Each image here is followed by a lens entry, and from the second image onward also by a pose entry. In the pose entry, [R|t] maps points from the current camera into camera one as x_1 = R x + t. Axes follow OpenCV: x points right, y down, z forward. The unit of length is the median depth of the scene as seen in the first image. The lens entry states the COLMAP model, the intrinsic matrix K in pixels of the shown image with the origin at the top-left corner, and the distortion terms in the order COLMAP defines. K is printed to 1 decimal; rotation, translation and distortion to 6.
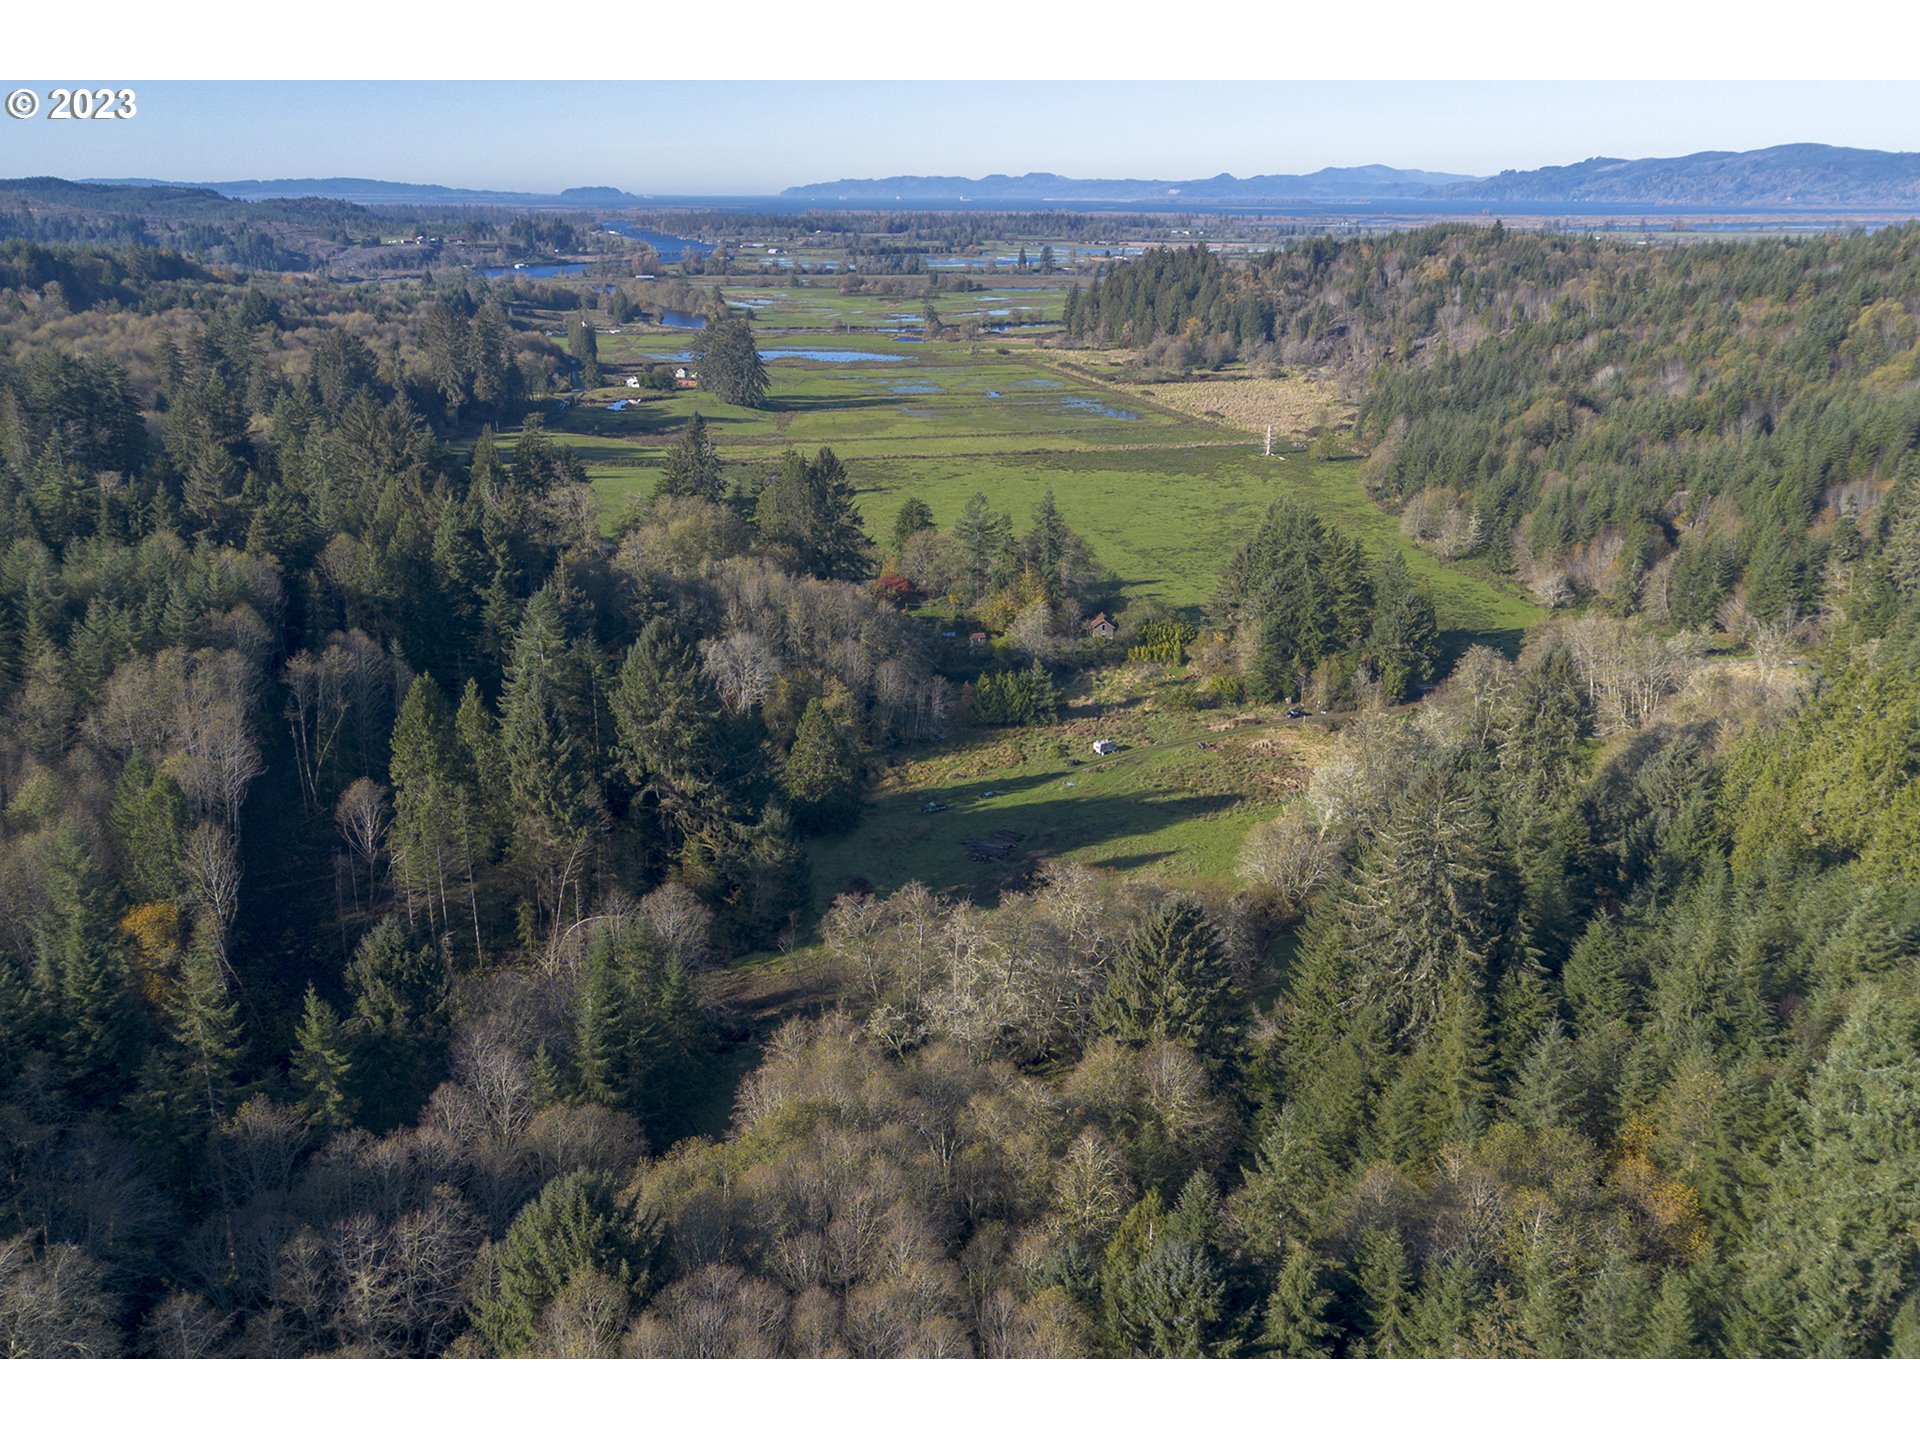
lens RADIAL K [[1598.0, 0, 950.7], [0, 1598.0, 719.9], [0, 0, 1]] dist [0.075699, -0.045625]
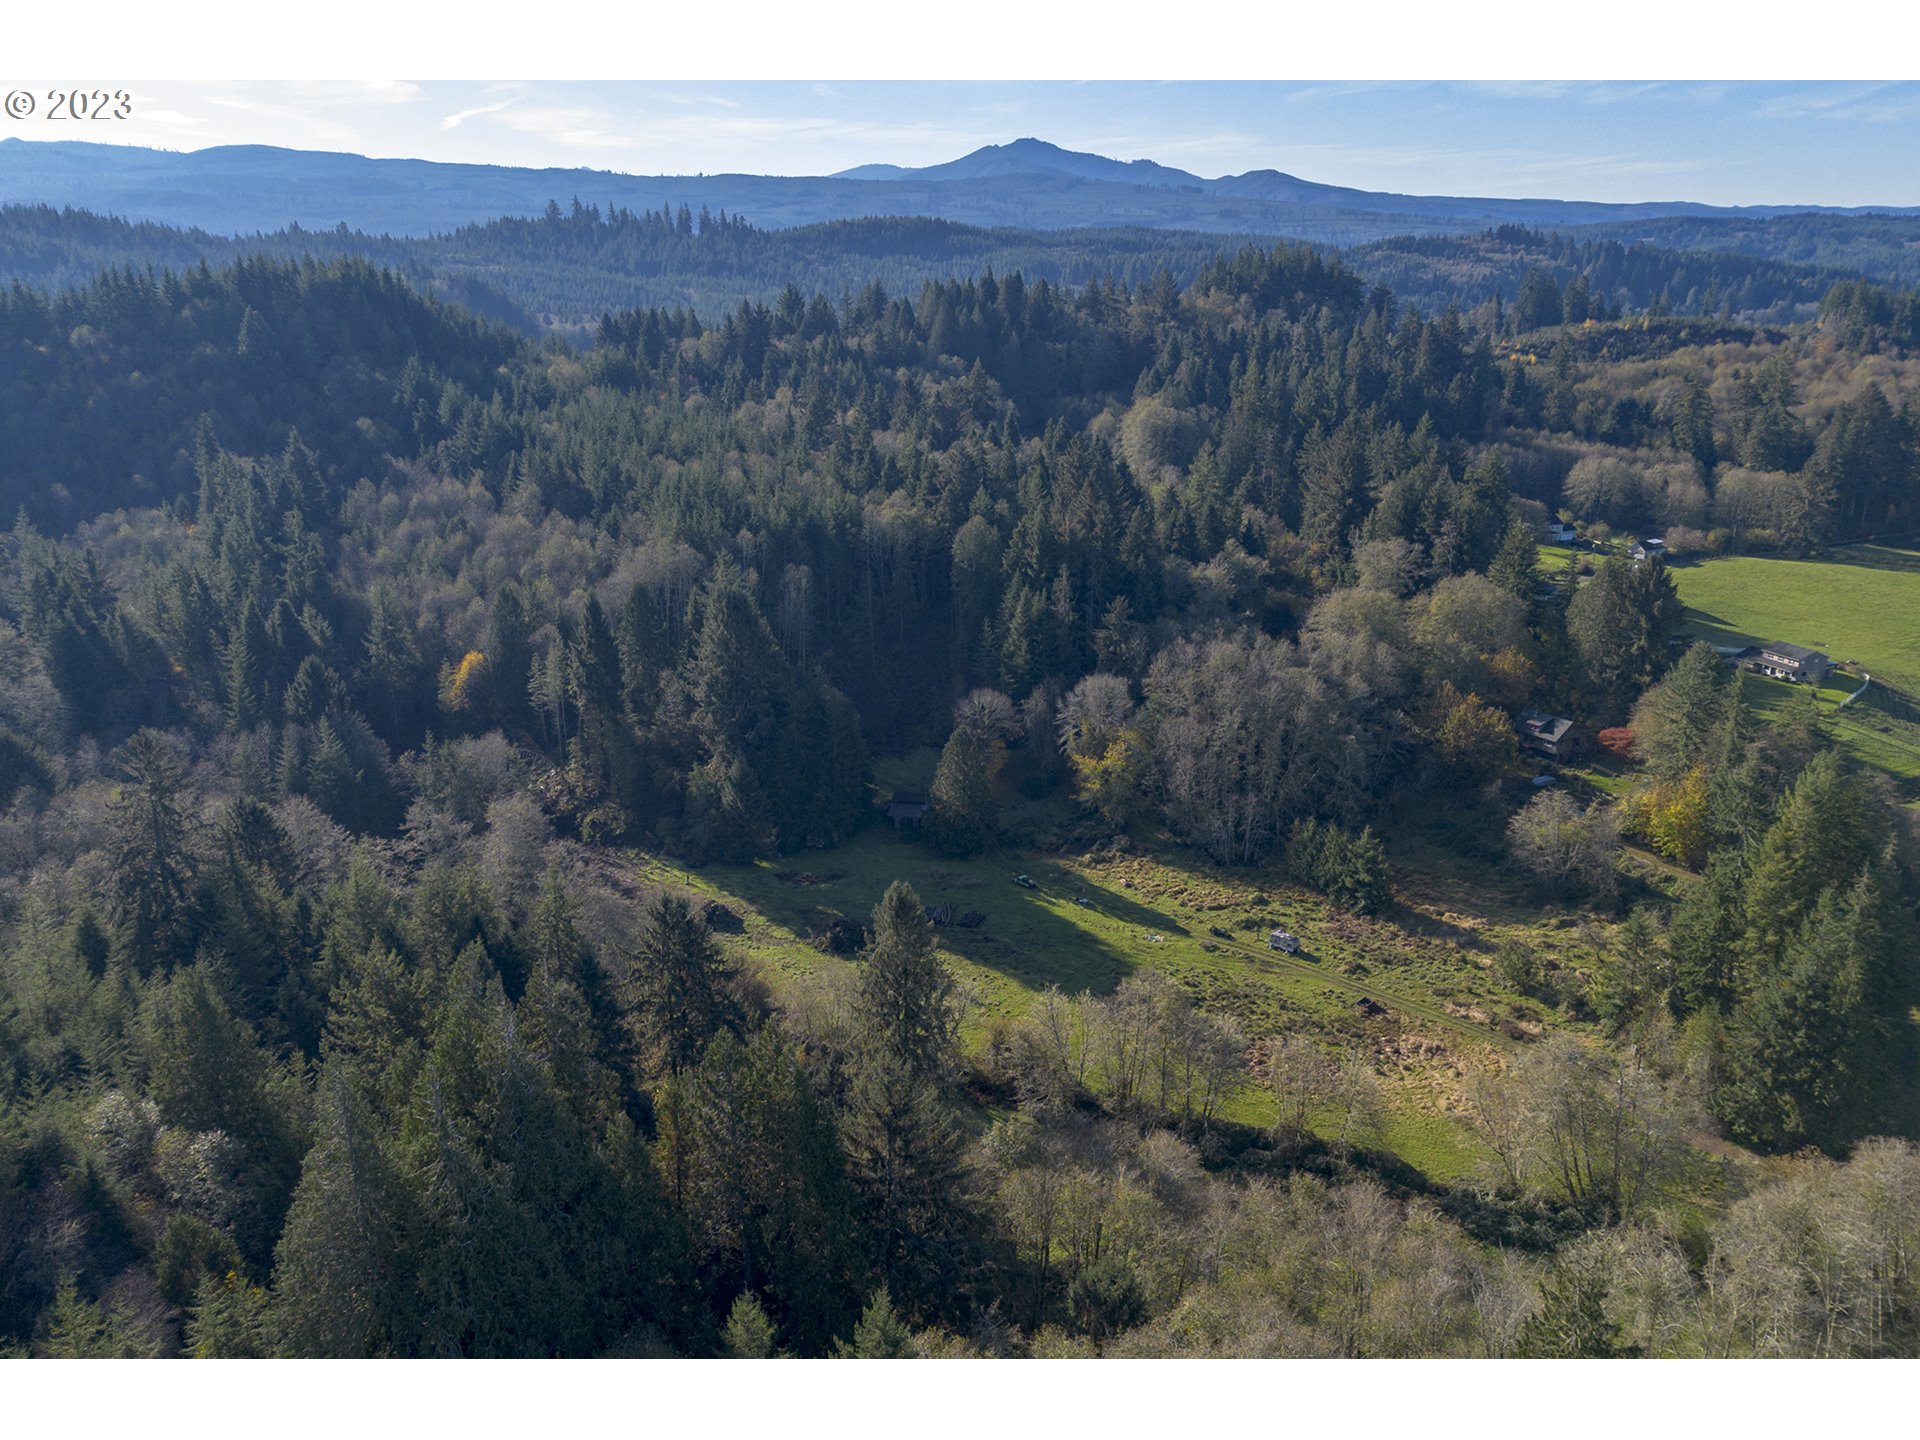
lens RADIAL K [[1598.0, 0, 962.3], [0, 1598.0, 721.8], [0, 0, 1]] dist [0.075699, -0.045625]
pose [[0.230554, 0.277816, -0.932557, 0.433387], [-0.294646, 0.933315, 0.205197, -0.112614], [0.927377, 0.227465, 0.297037, 0.336099]]
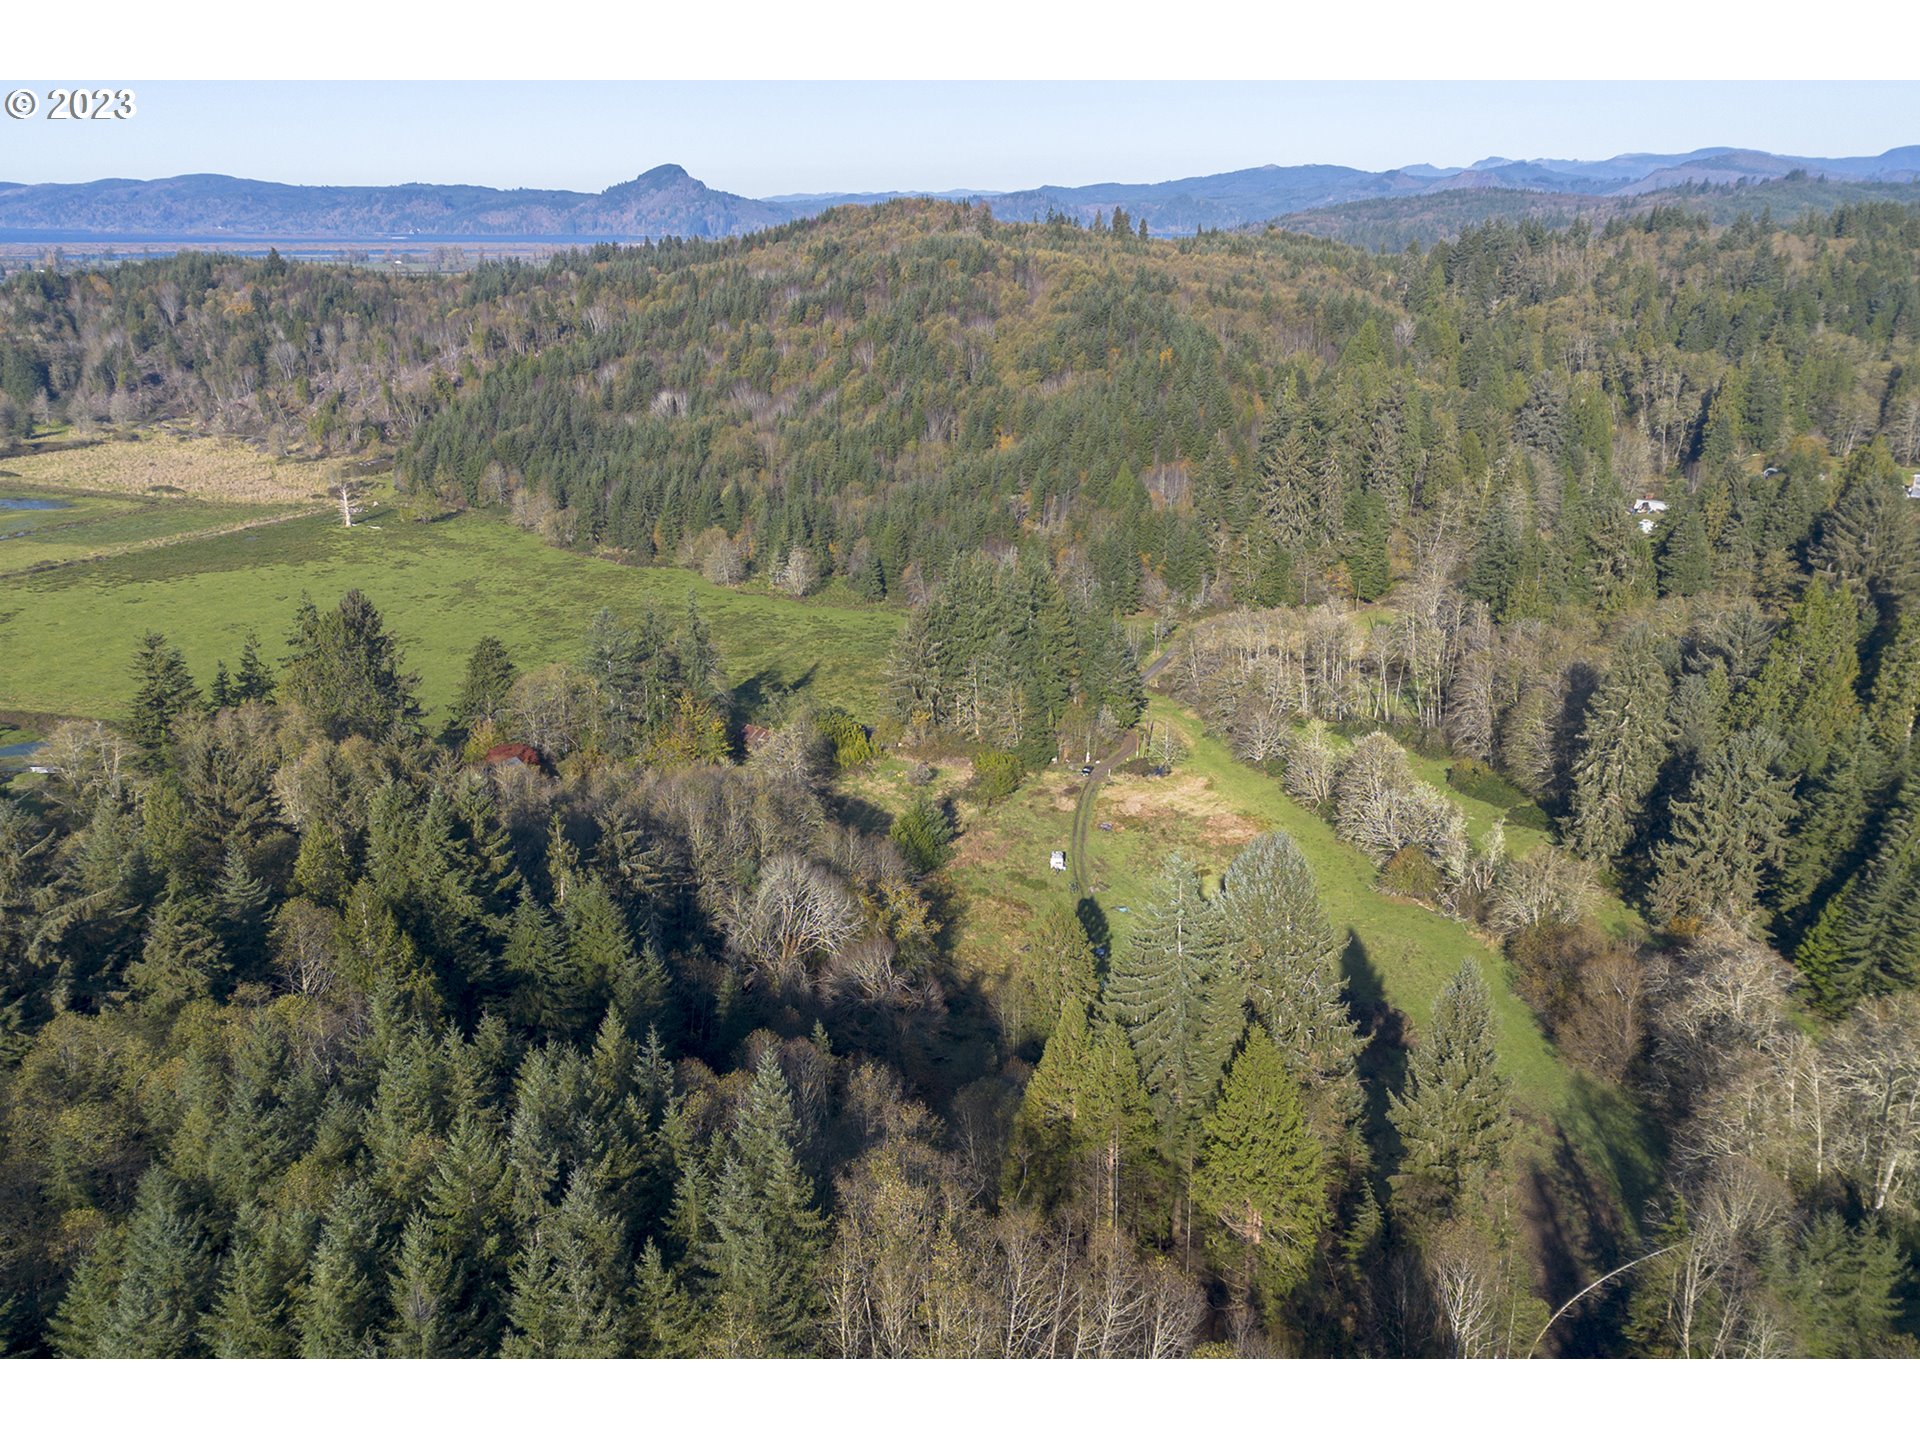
lens RADIAL K [[1598.0, 0, 956.4], [0, 1598.0, 724.7], [0, 0, 1]] dist [0.075699, -0.045625]
pose [[0.640453, -0.237715, 0.730281, -0.307035], [0.247202, 0.964094, 0.097029, -0.084908], [-0.727125, 0.118385, 0.676221, 0.255674]]
